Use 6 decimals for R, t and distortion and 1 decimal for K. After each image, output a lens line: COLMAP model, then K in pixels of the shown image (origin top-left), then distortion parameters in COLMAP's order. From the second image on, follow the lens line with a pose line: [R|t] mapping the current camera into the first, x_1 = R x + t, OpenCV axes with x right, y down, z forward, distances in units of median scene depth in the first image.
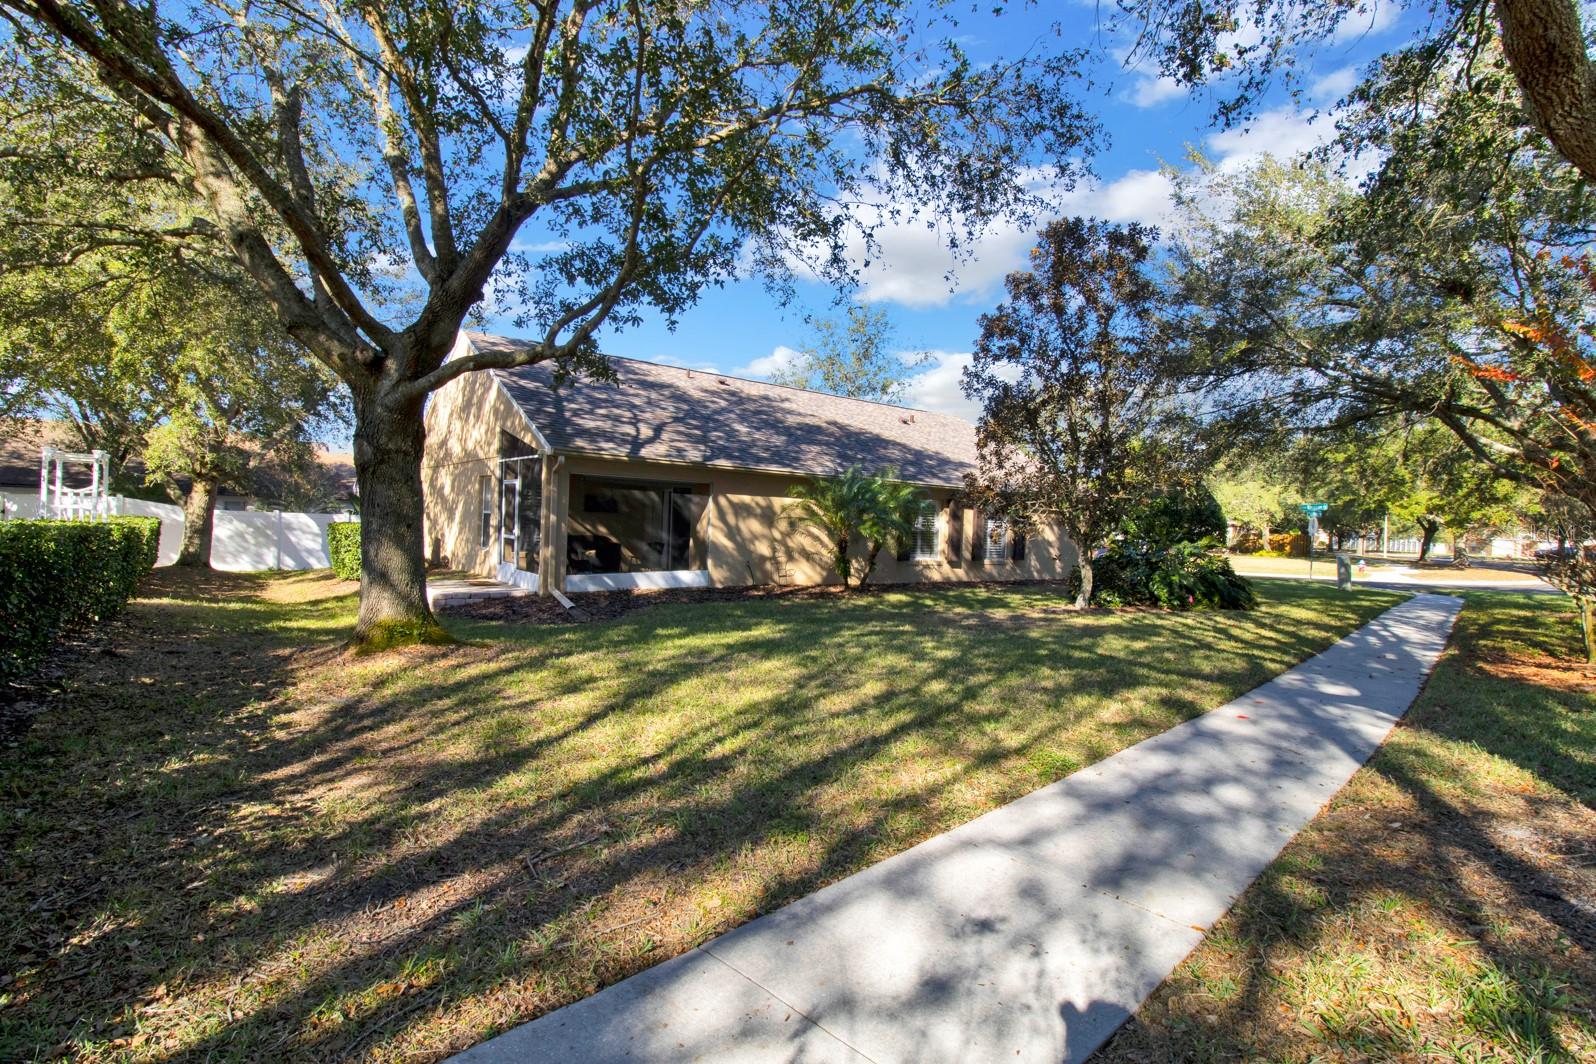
lens RADIAL K [[764.0, 0, 799.9], [0, 764.0, 530.3], [0, 0, 1]] dist [-0.004863, -0.005006]
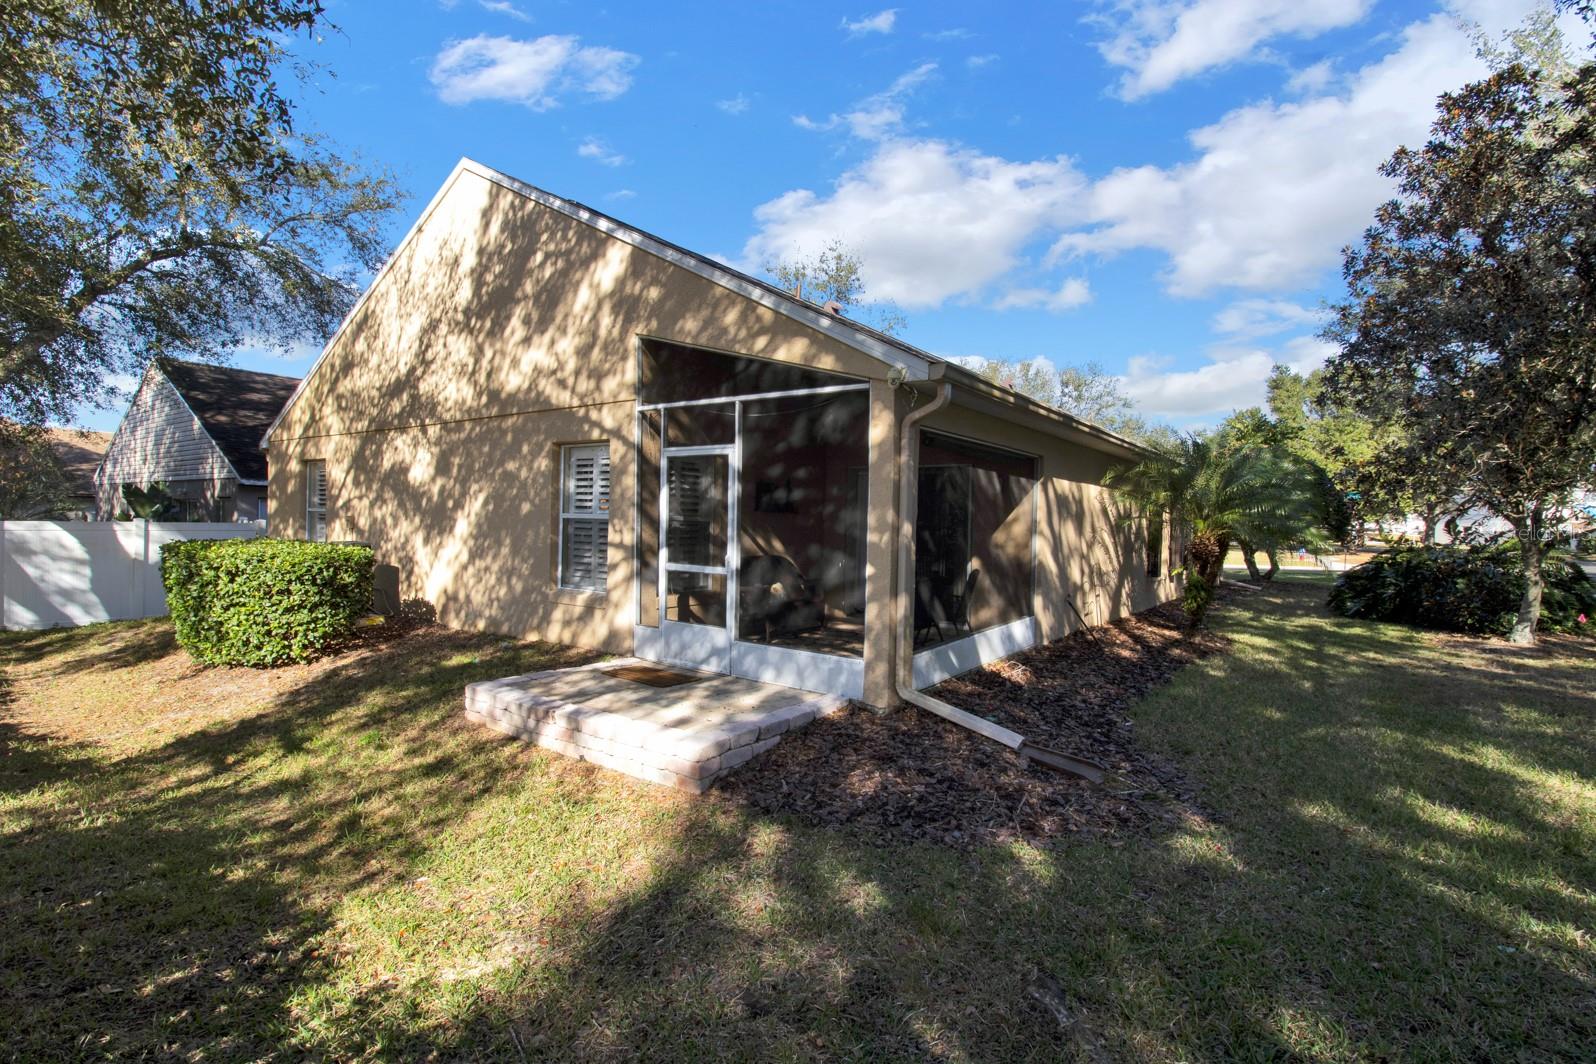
lens RADIAL K [[764.0, 0, 796.7], [0, 764.0, 531.2], [0, 0, 1]] dist [-0.004863, -0.005006]
pose [[0.962687, -0.021603, 0.269755, -0.383526], [0.018727, 0.999737, 0.013230, -0.016994], [-0.269970, -0.007685, 0.962838, 0.460233]]
